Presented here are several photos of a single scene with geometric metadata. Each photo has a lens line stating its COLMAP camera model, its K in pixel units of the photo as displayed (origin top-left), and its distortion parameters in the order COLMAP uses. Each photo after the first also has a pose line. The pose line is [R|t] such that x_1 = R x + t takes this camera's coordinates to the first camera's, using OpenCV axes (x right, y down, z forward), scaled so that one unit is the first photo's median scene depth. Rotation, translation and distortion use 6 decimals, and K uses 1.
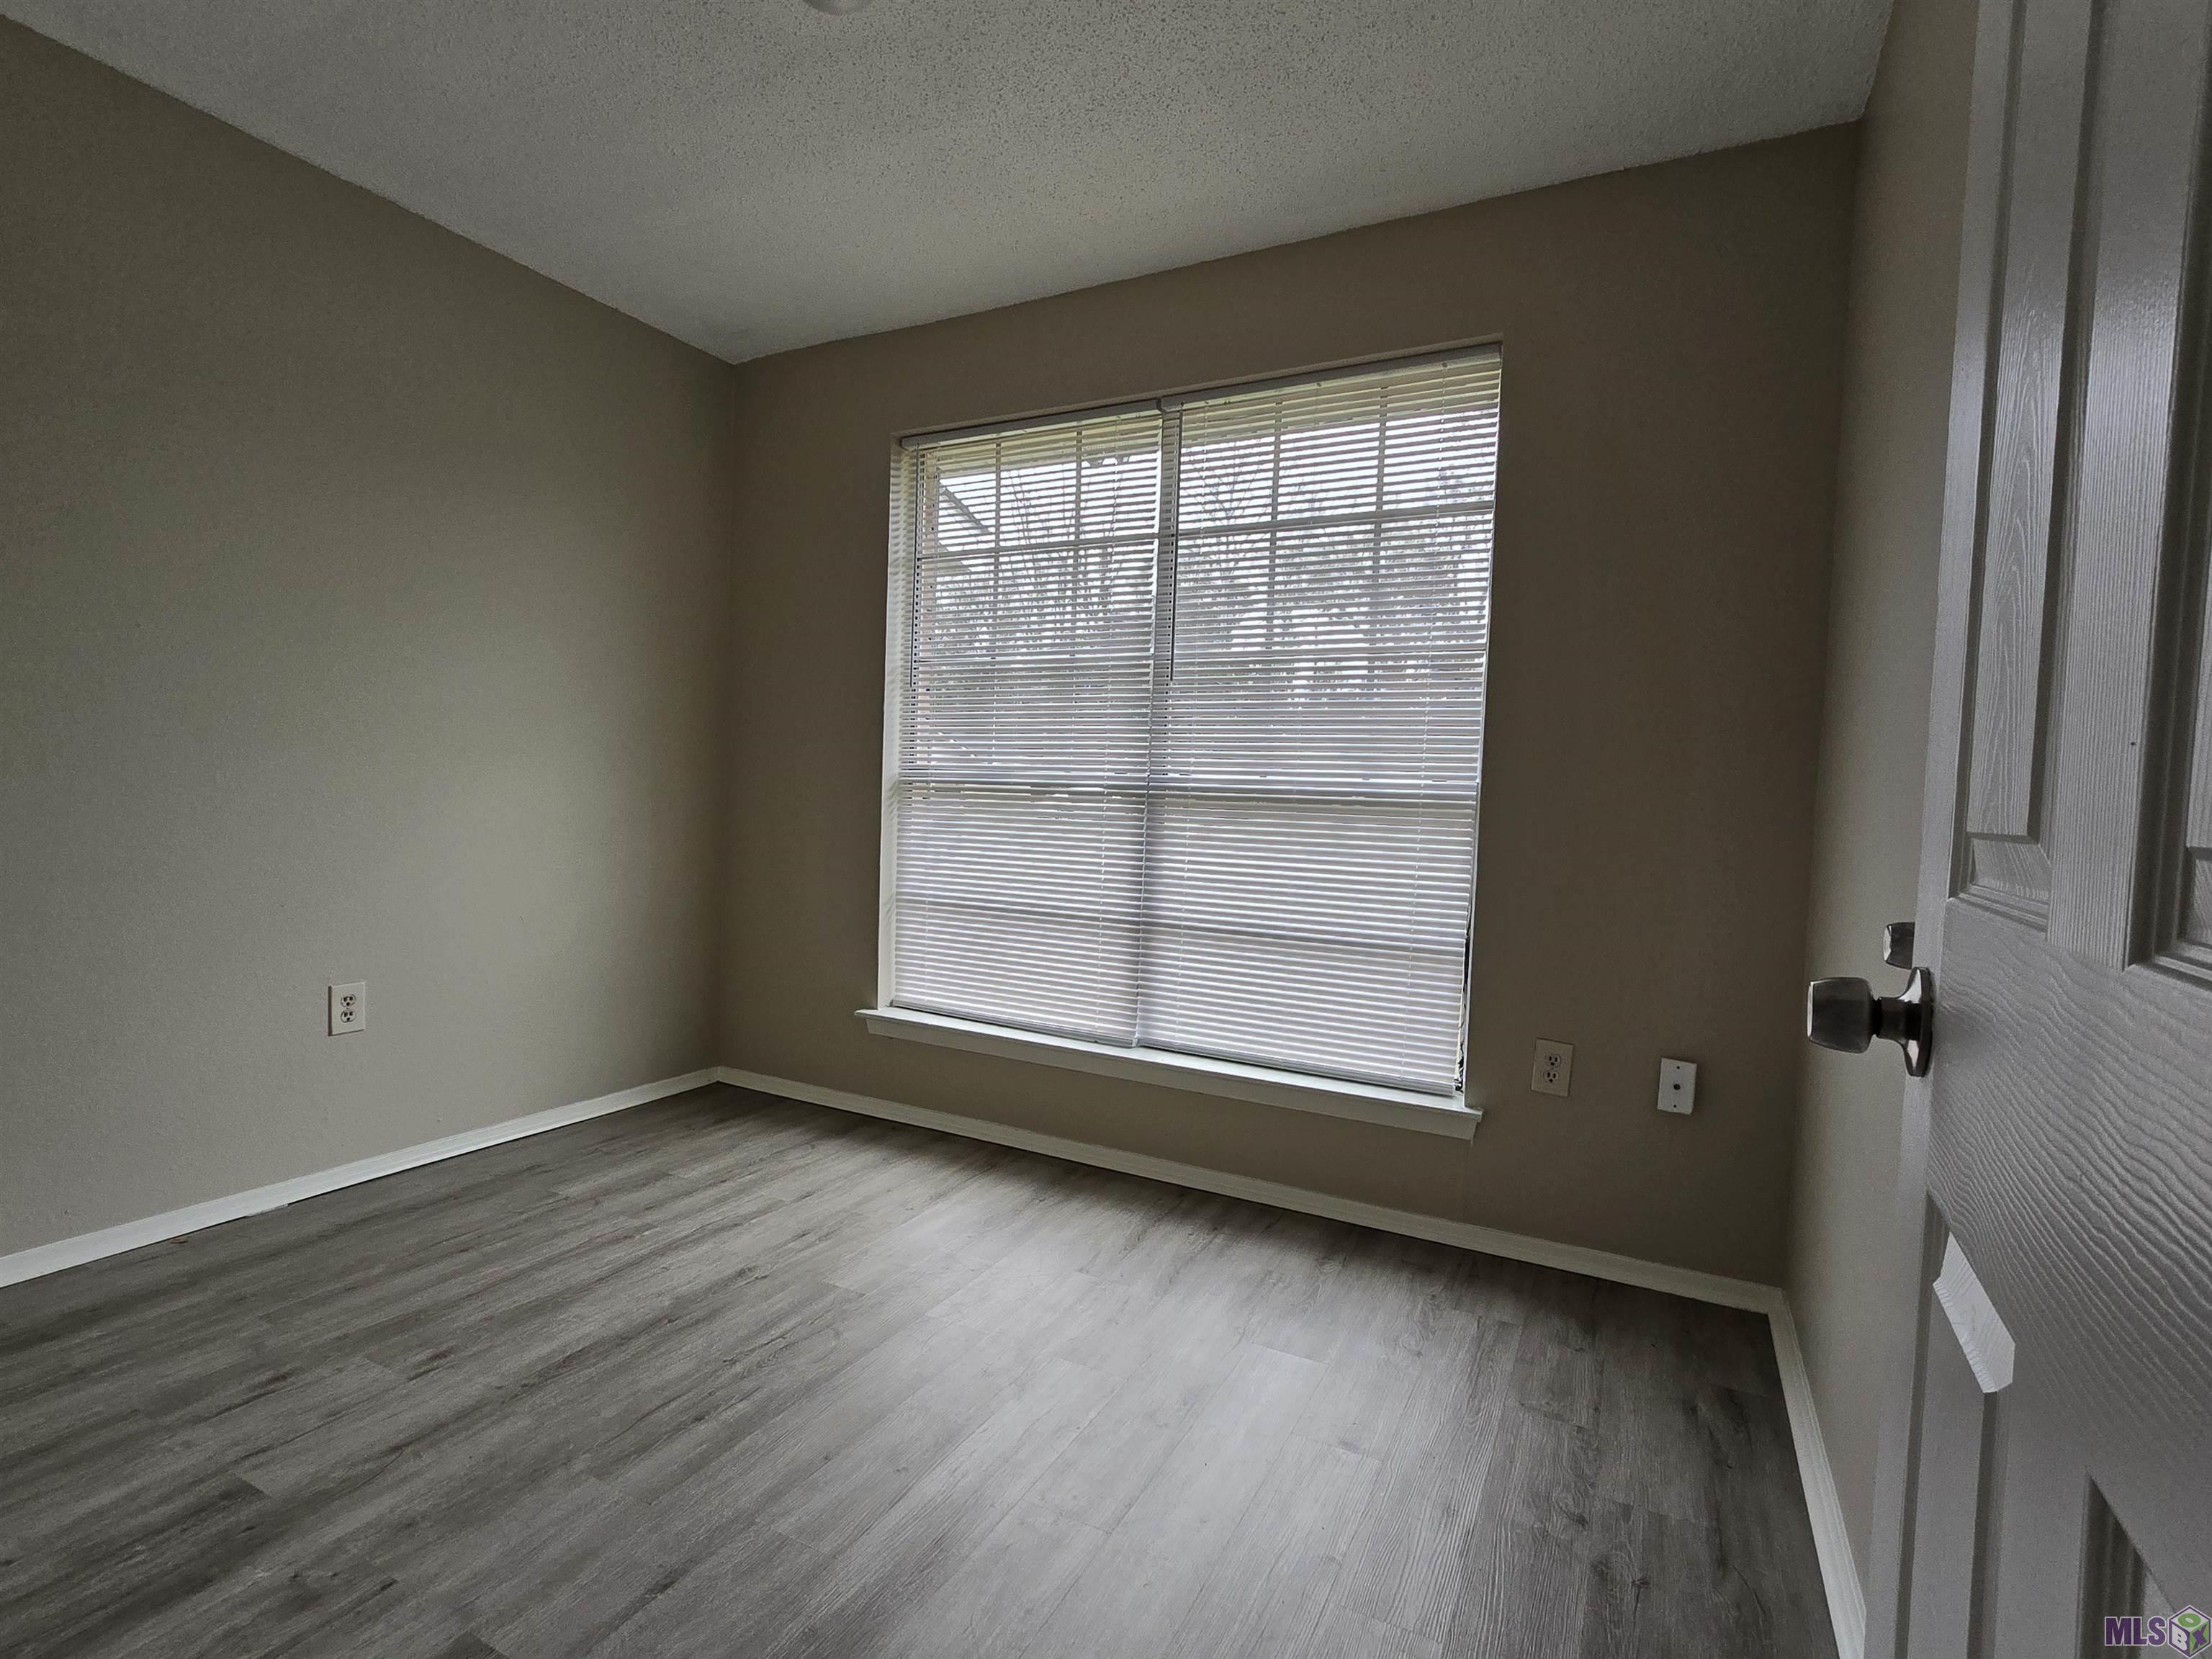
lens RADIAL K [[1048.4, 0, 1106.0], [0, 1048.4, 829.5], [0, 0, 1]] dist [-0.000045, 0.000025]
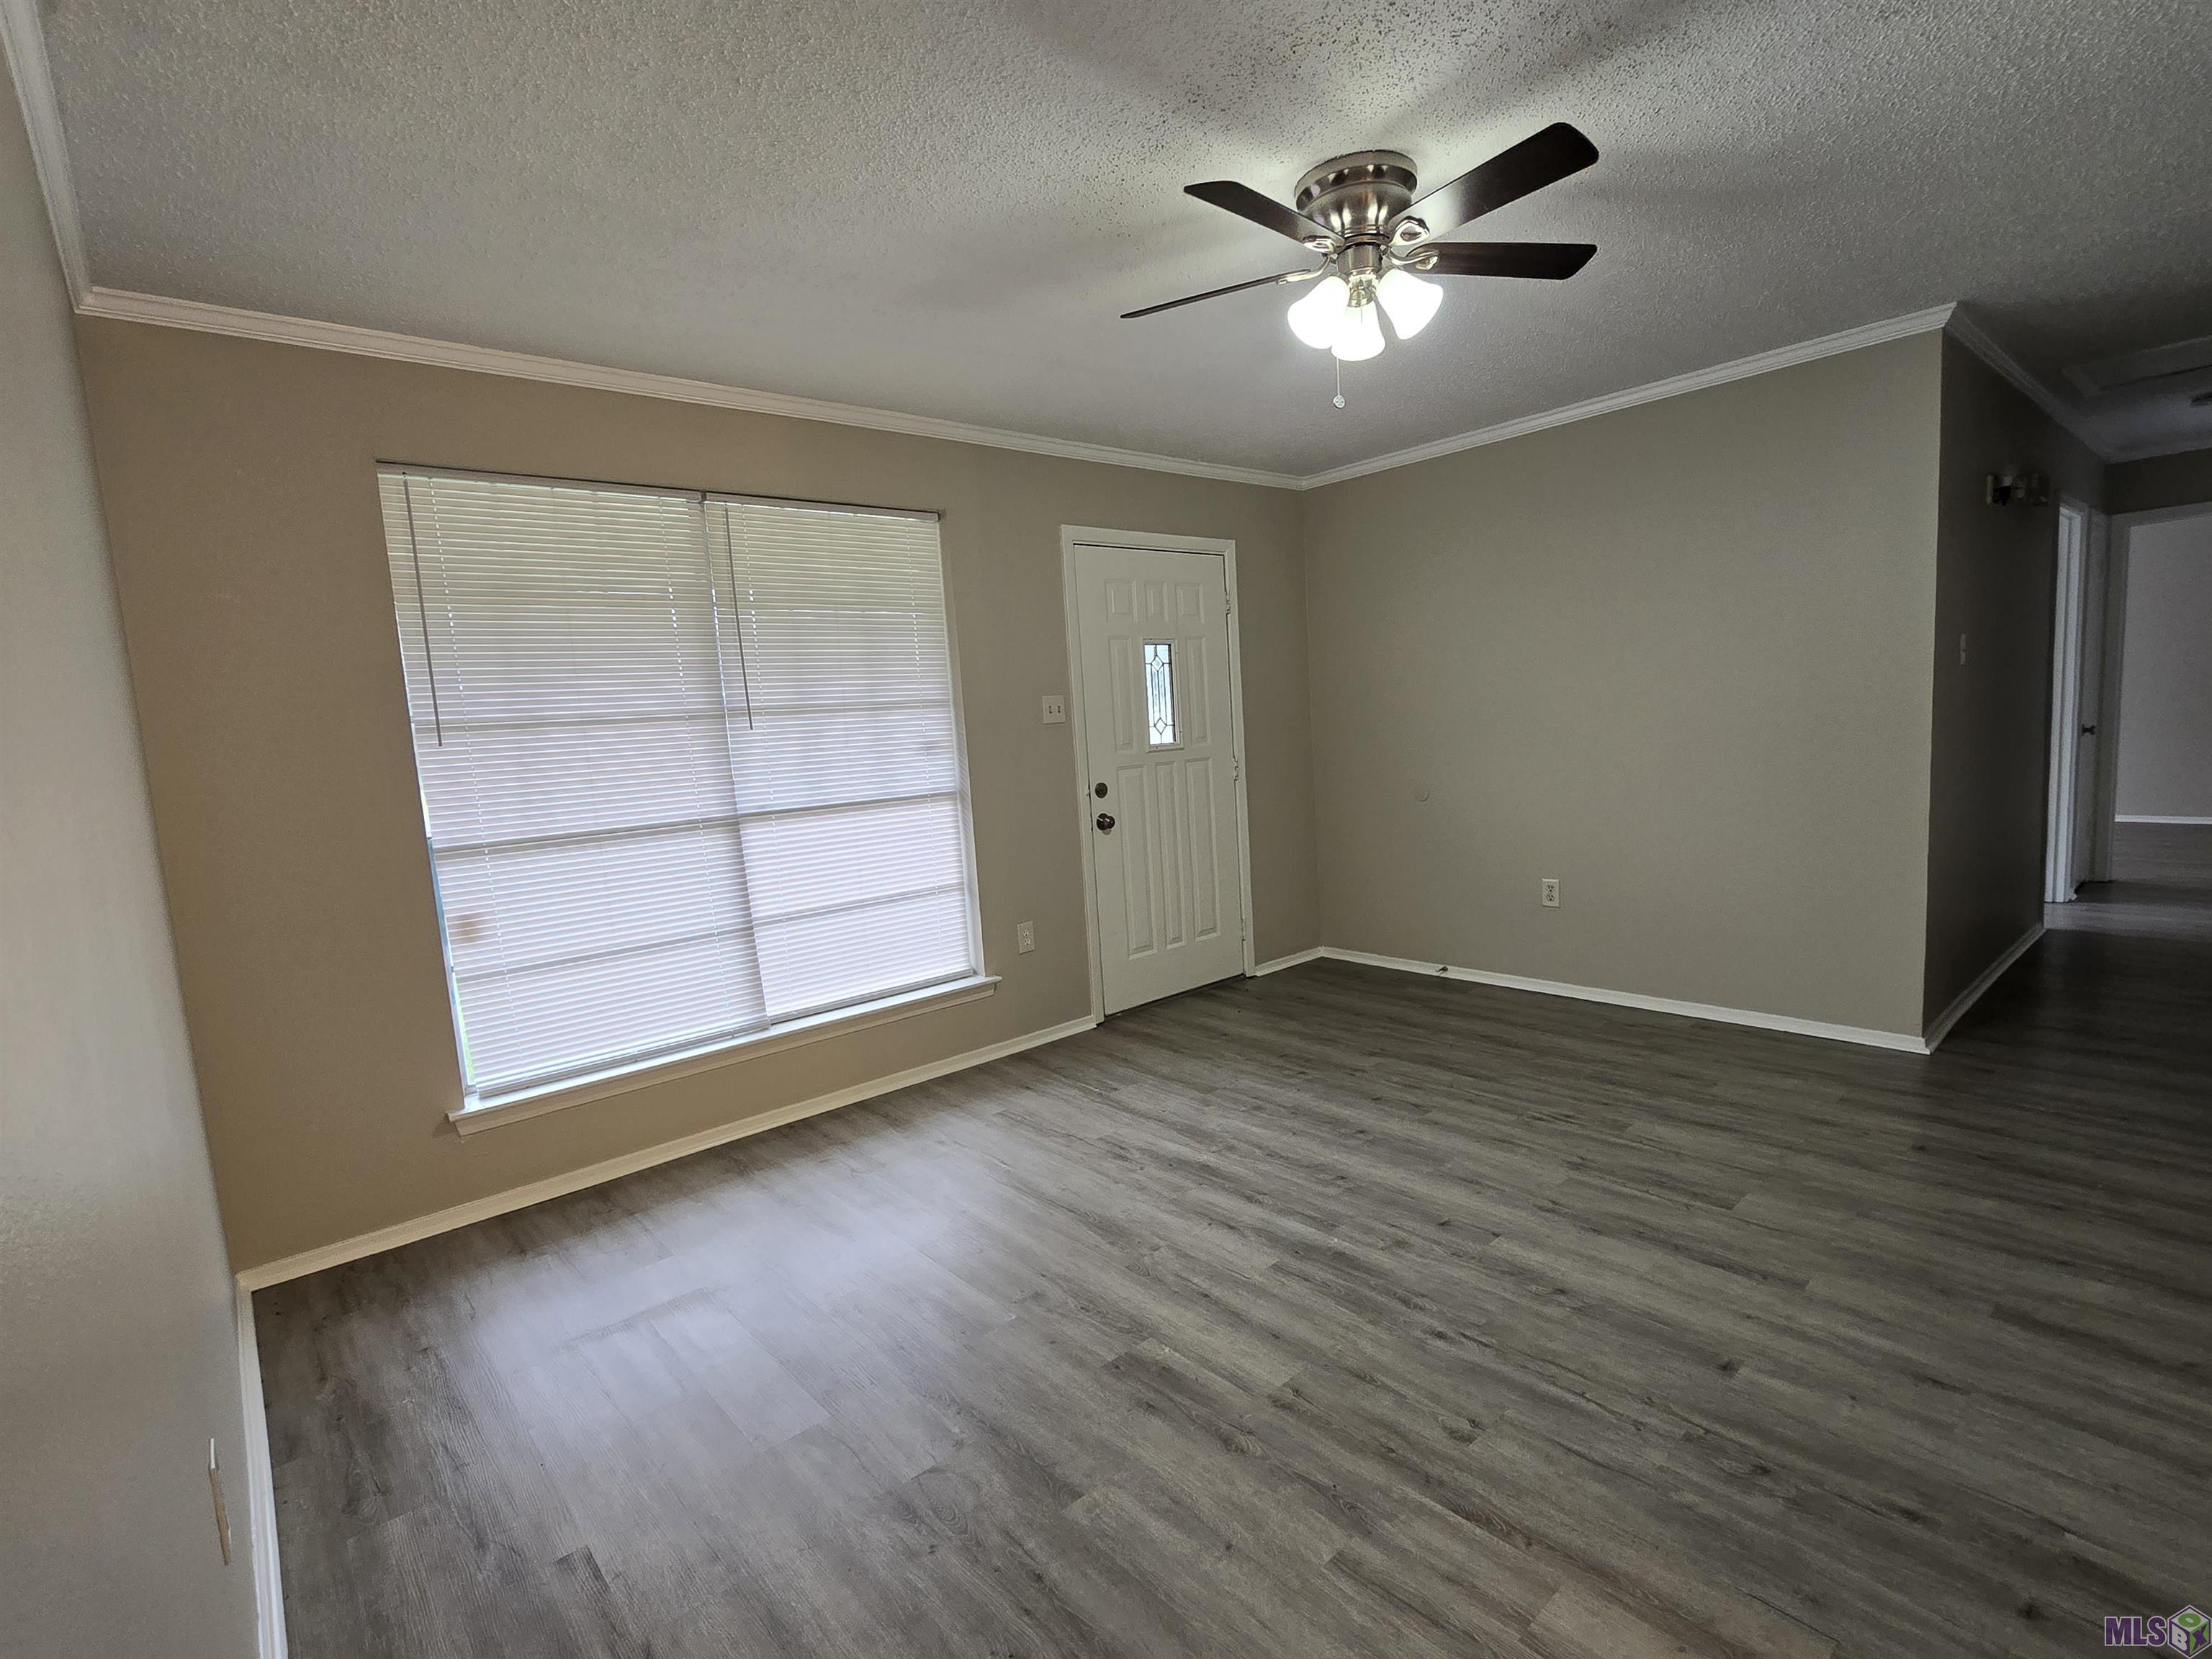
lens RADIAL K [[1048.4, 0, 1106.0], [0, 1048.4, 829.5], [0, 0, 1]] dist [-0.000045, 0.000025]
pose [[0.355390, -0.159770, 0.920962, -0.898854], [0.100013, 0.986127, 0.132481, -0.139084], [-0.929352, 0.045026, 0.366438, 0.171569]]
